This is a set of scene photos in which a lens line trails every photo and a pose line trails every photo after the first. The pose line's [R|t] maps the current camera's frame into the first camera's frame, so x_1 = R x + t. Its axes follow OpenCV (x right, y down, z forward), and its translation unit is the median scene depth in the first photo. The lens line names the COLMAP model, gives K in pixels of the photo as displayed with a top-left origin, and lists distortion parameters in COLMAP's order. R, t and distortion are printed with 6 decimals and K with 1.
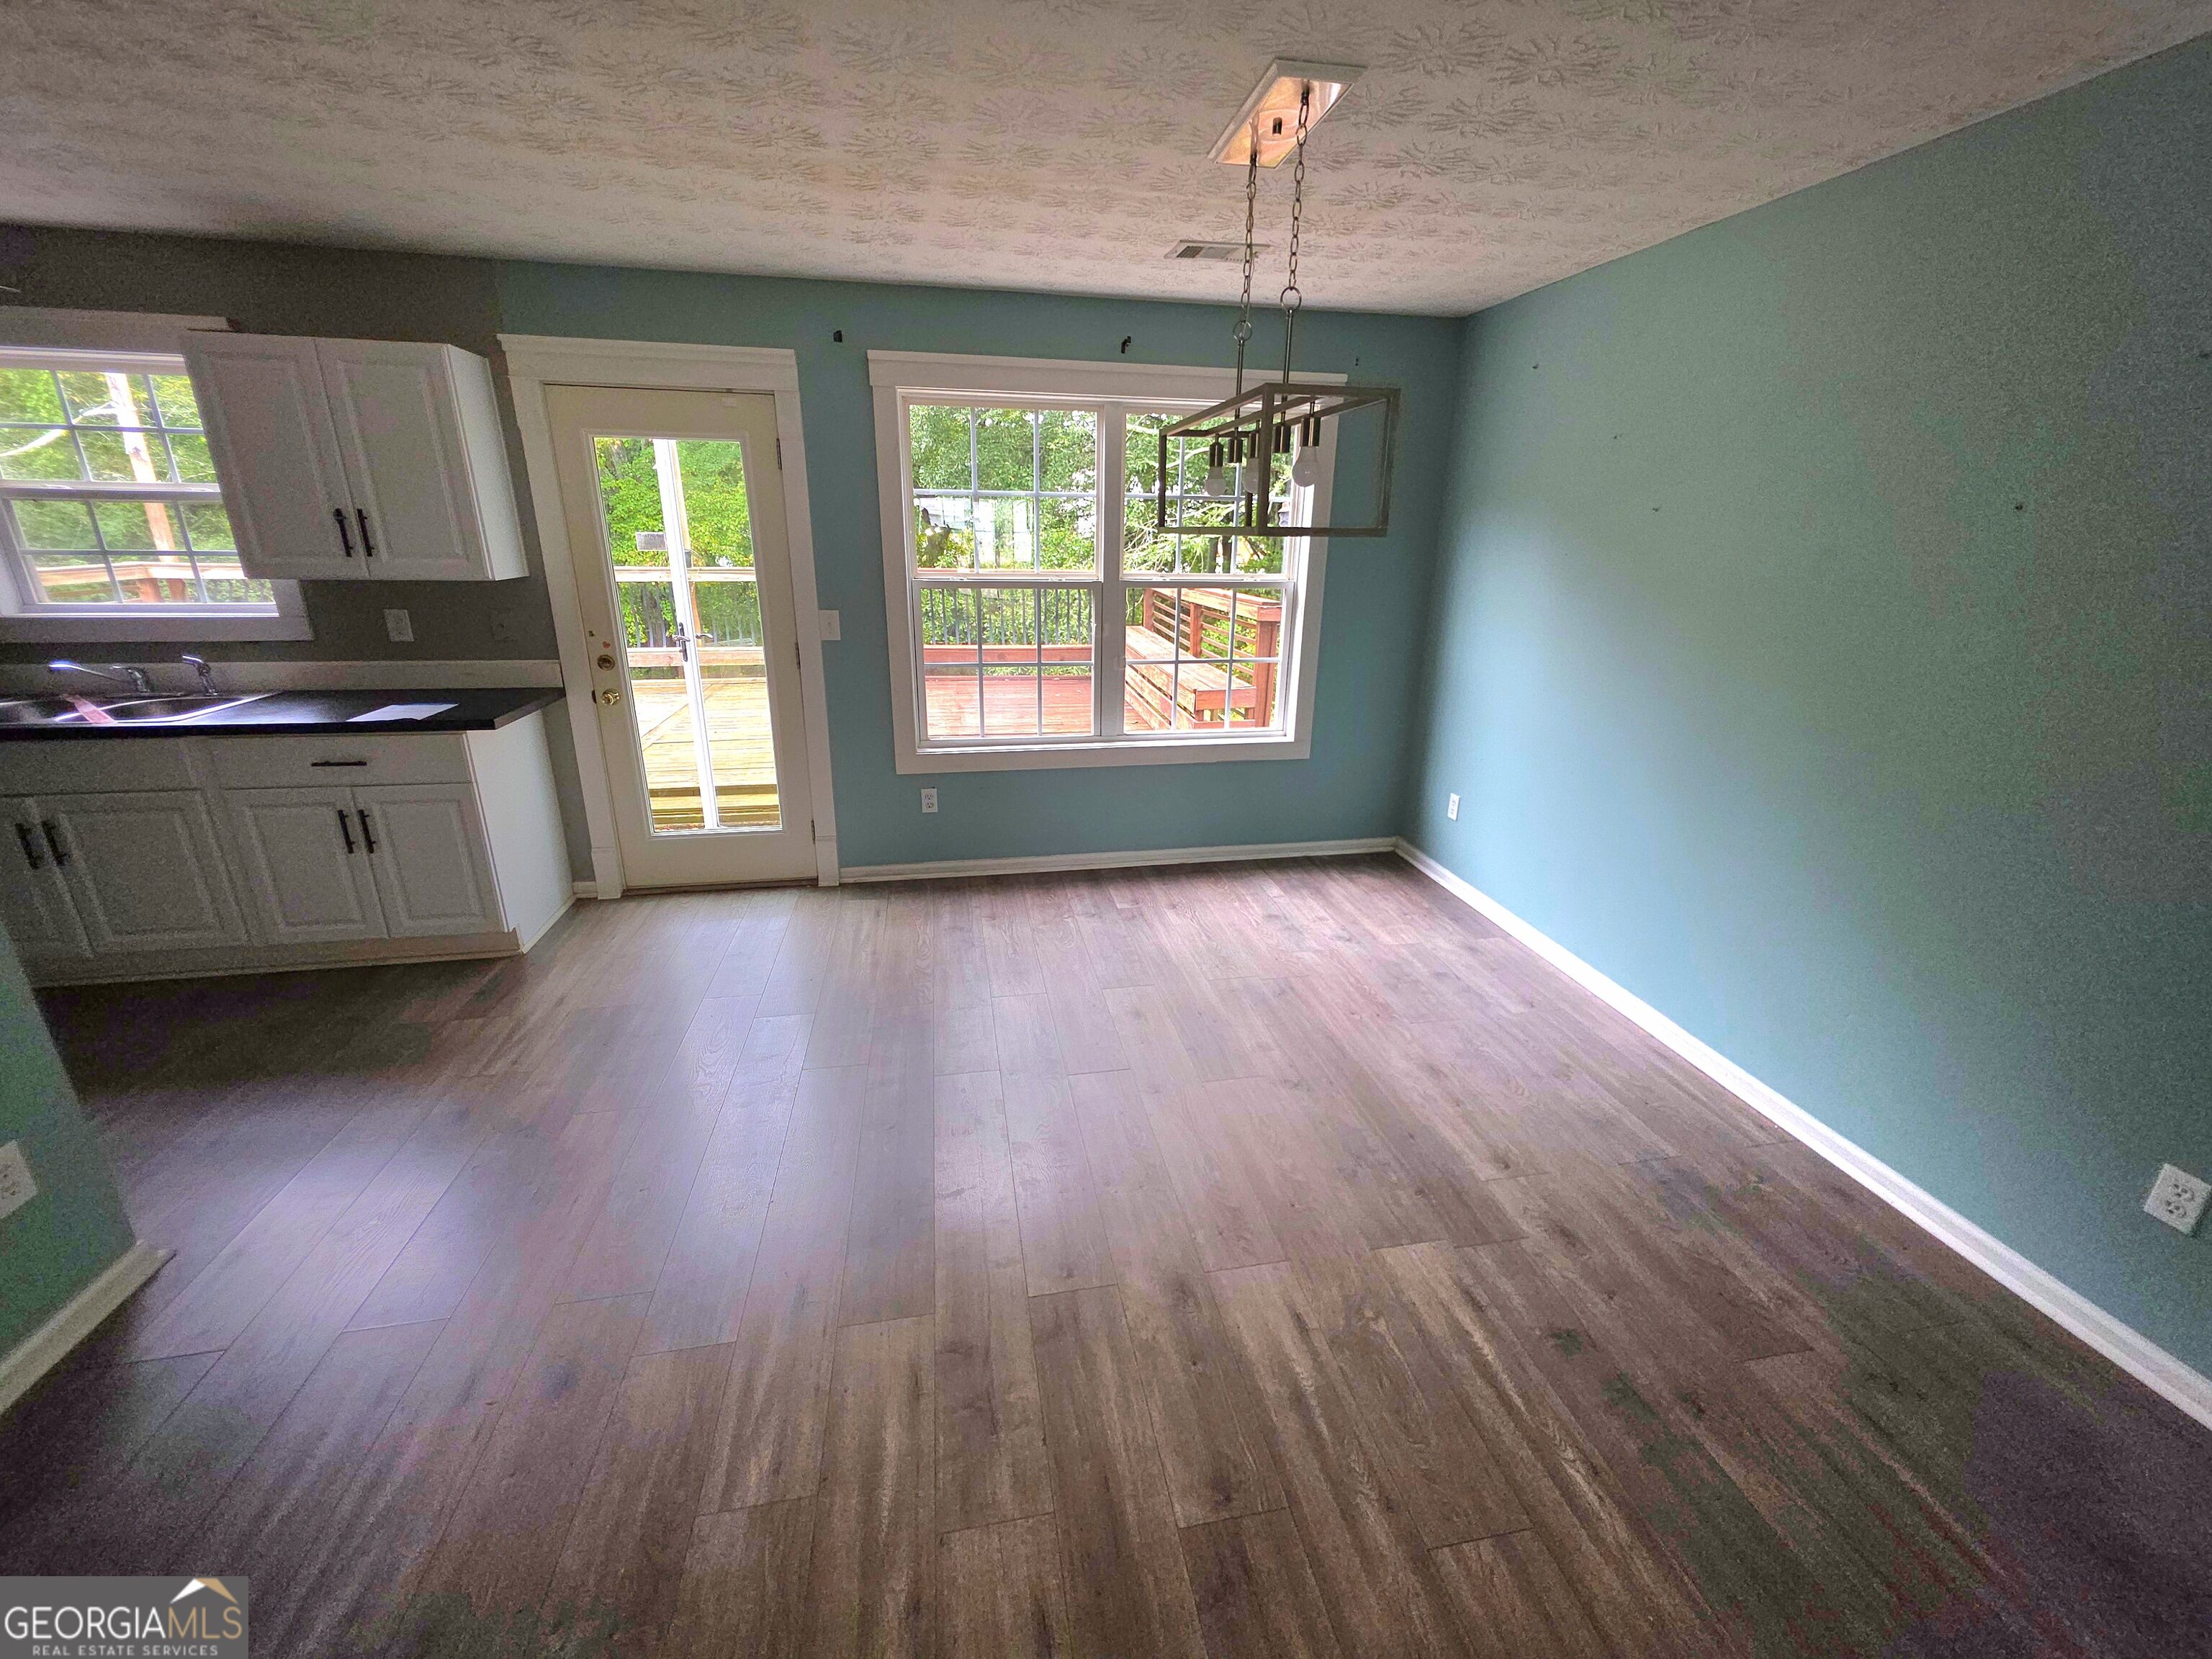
lens RADIAL K [[890.5, 0, 1122.8], [0, 890.5, 824.8], [0, 0, 1]] dist [0.001239, 0.000527]
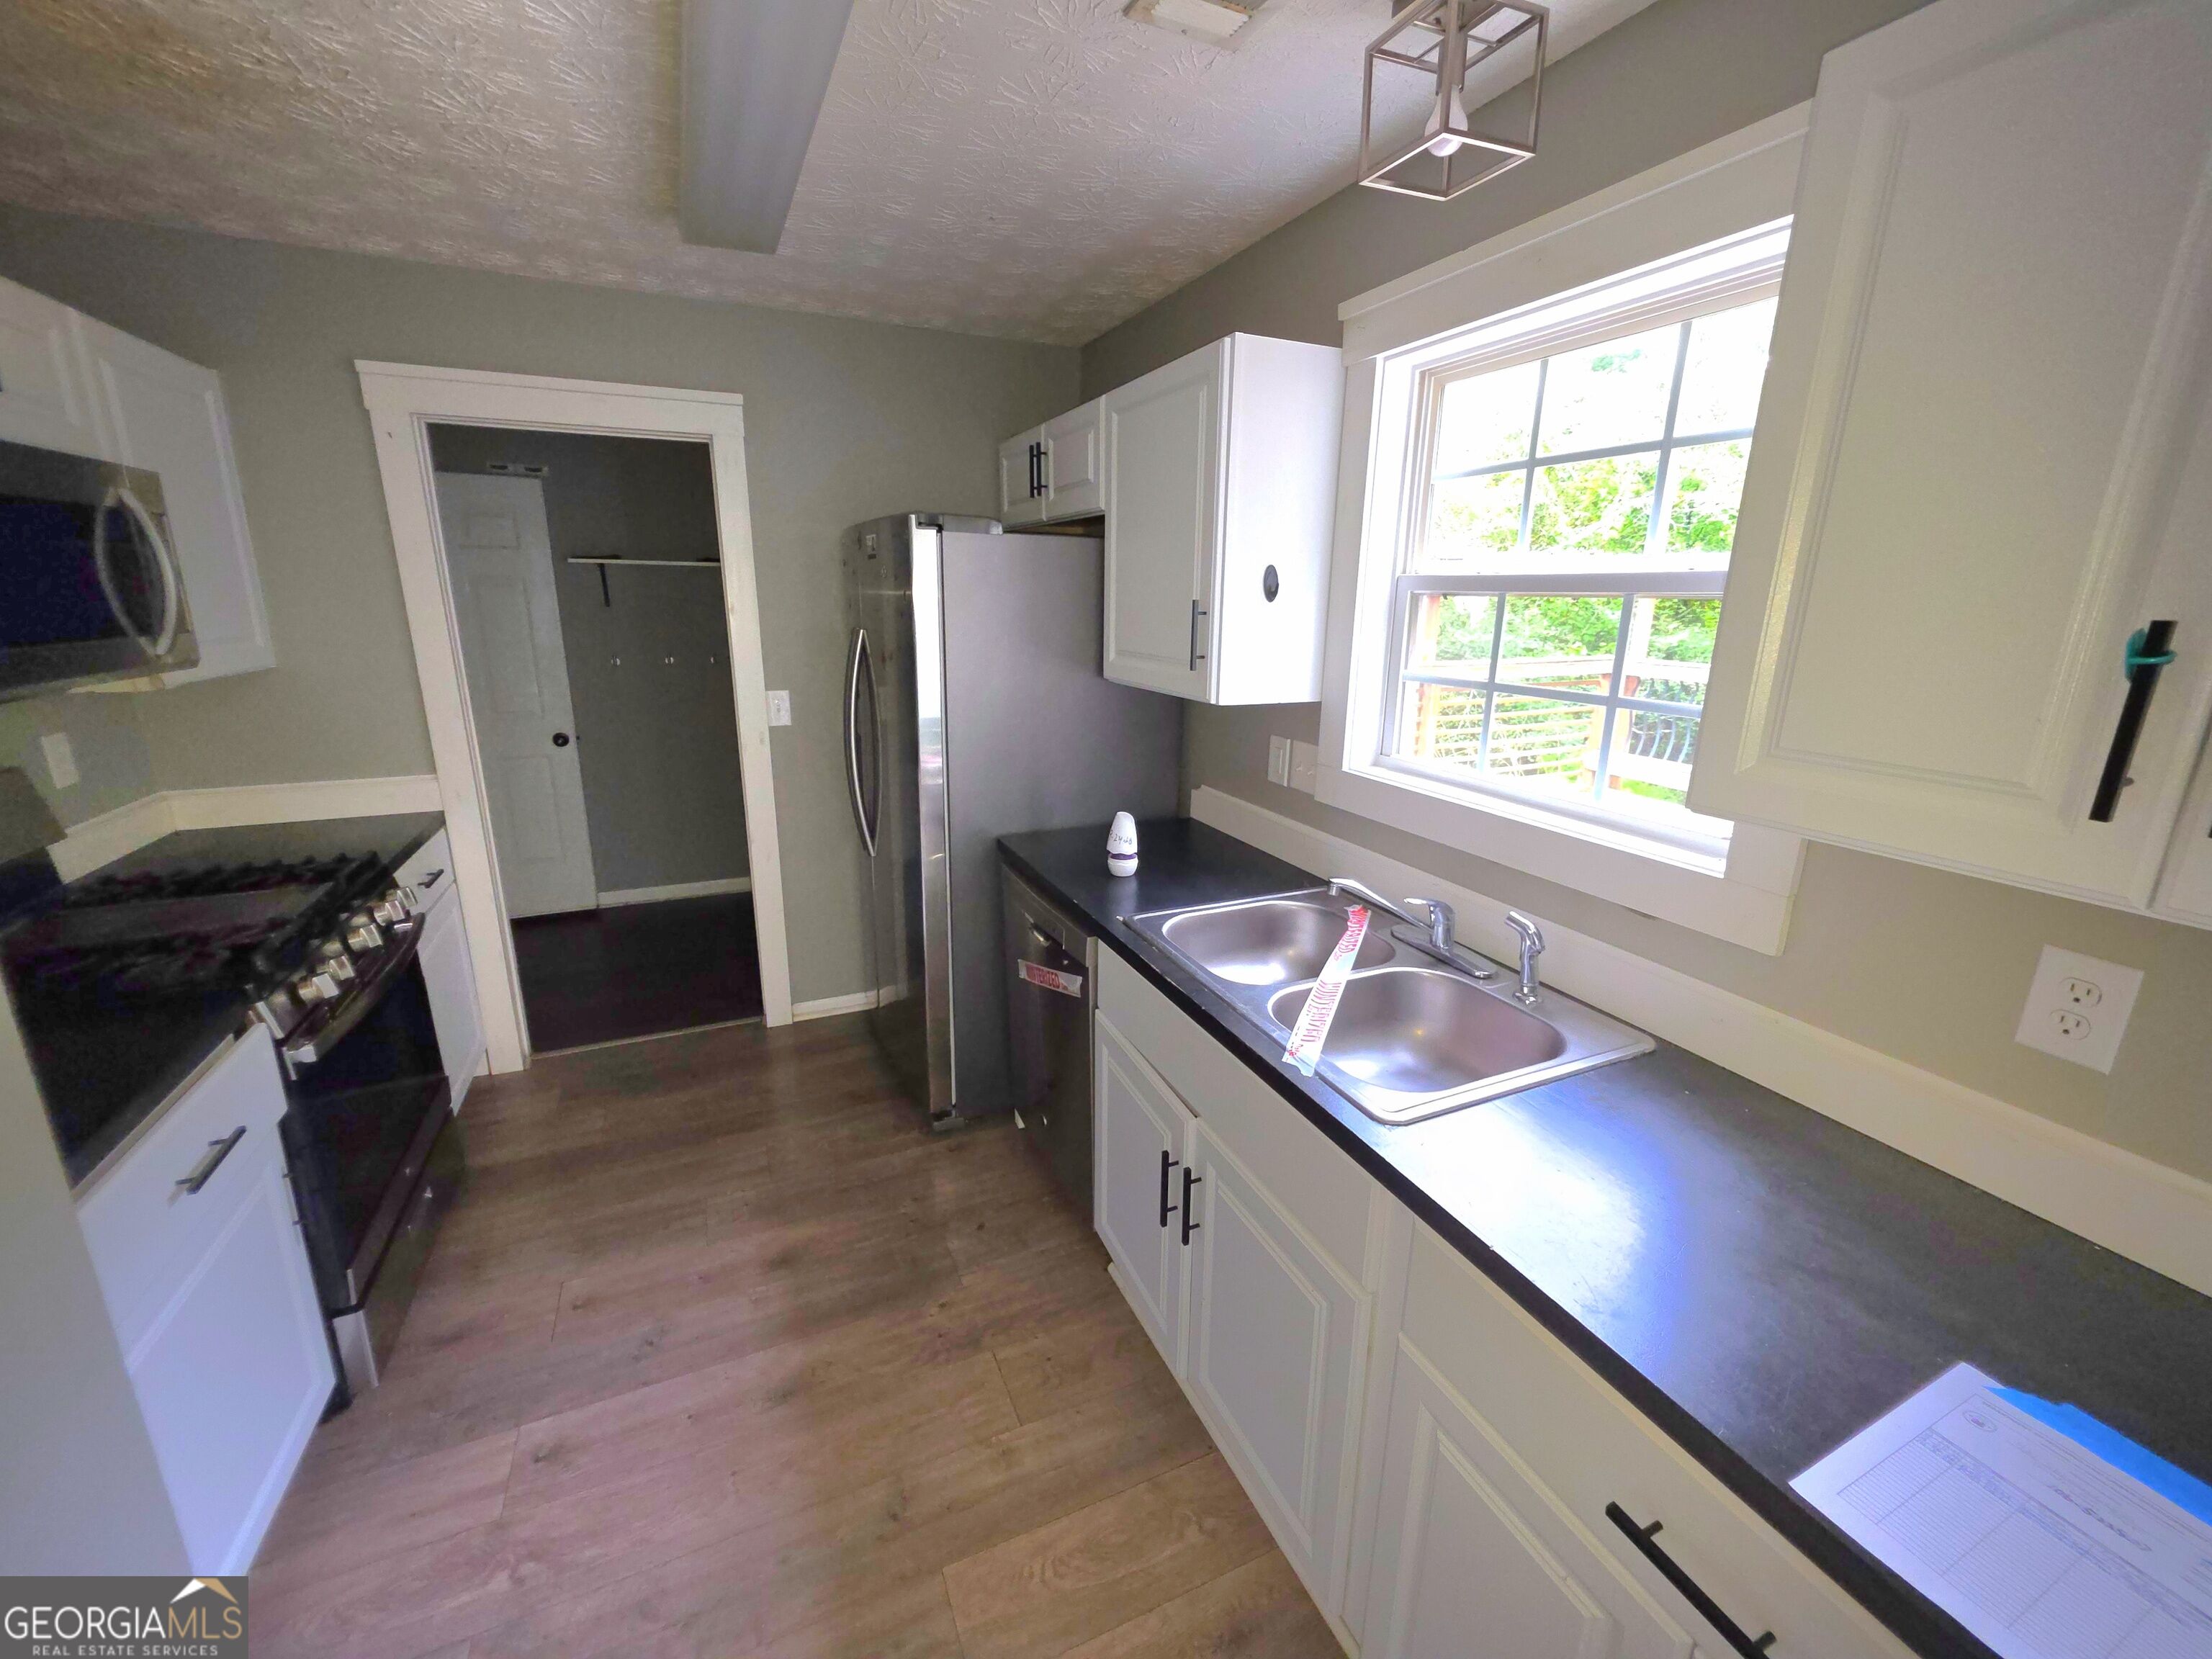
lens RADIAL K [[890.5, 0, 1112.4], [0, 890.5, 828.9], [0, 0, 1]] dist [0.001239, 0.000527]
pose [[0.229969, 0.237676, -0.943729, -0.687883], [-0.317809, 0.934896, 0.158008, -0.246832], [0.919843, 0.263589, 0.290533, 0.679668]]
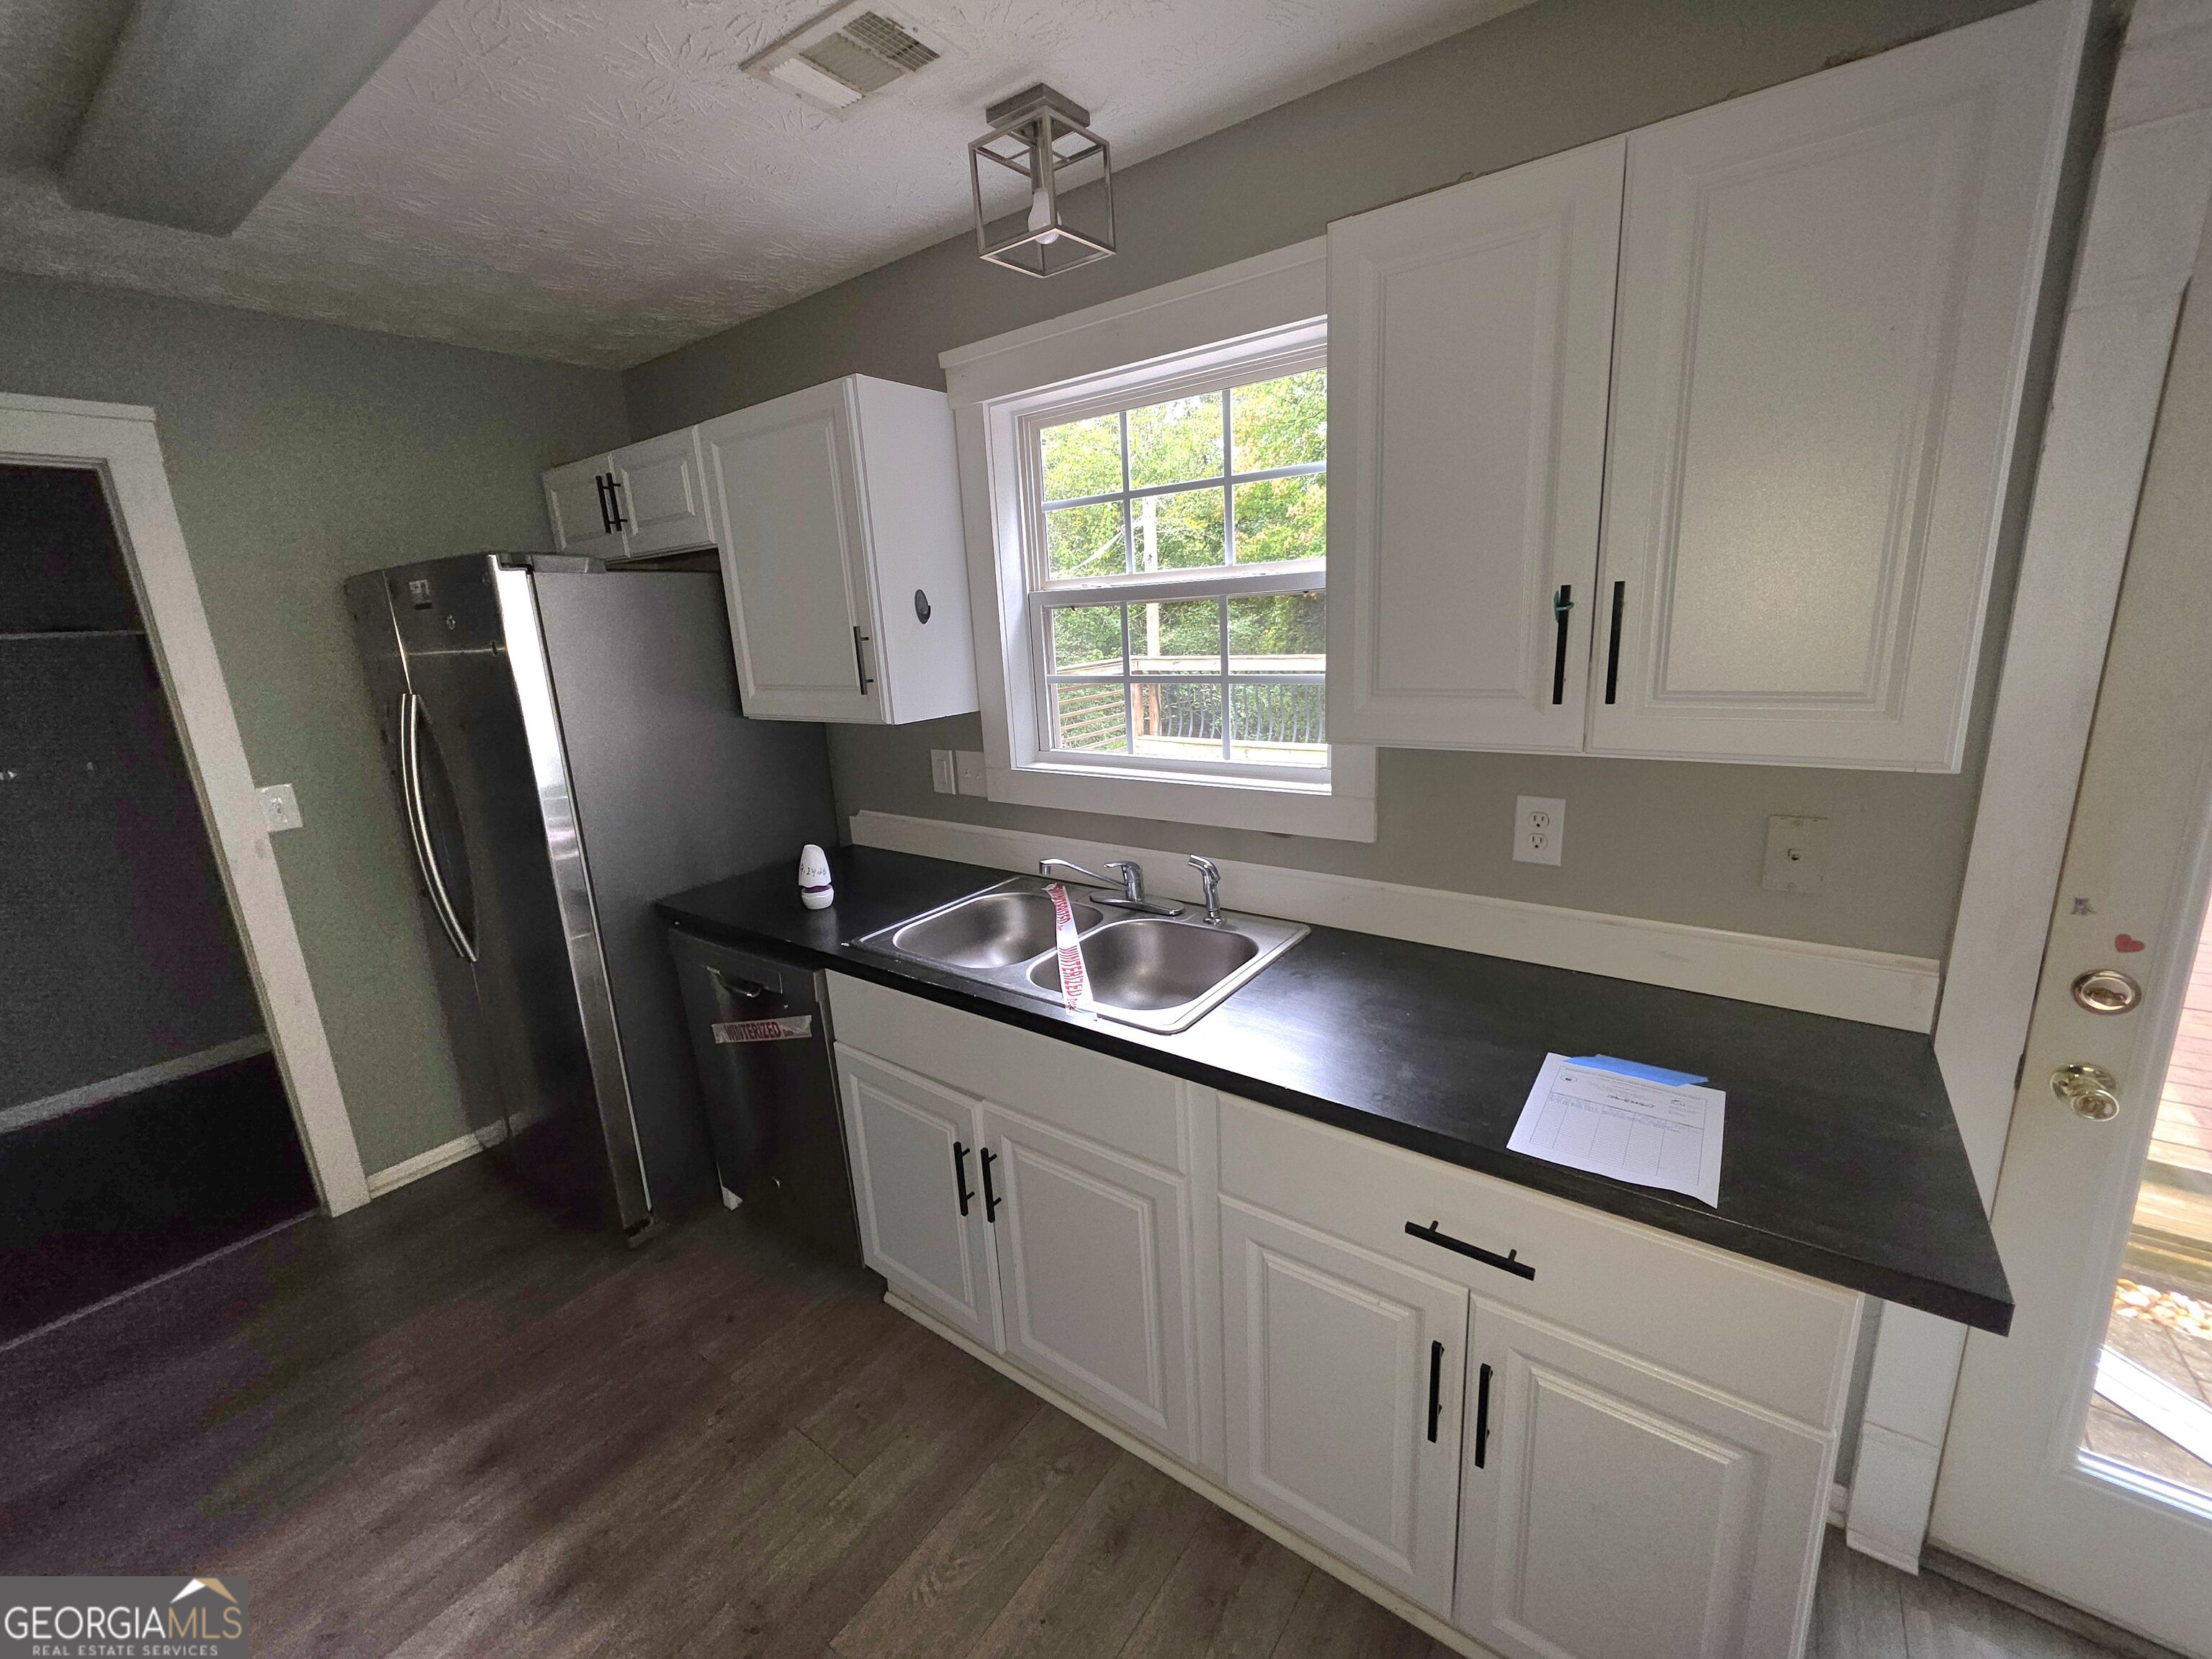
lens RADIAL K [[890.5, 0, 1114.8], [0, 890.5, 831.3], [0, 0, 1]] dist [0.001239, 0.000527]
pose [[0.678203, 0.125404, -0.724096, -0.688758], [-0.170228, 0.985341, 0.011209, -0.210171], [0.714887, 0.115660, 0.689608, 0.579513]]
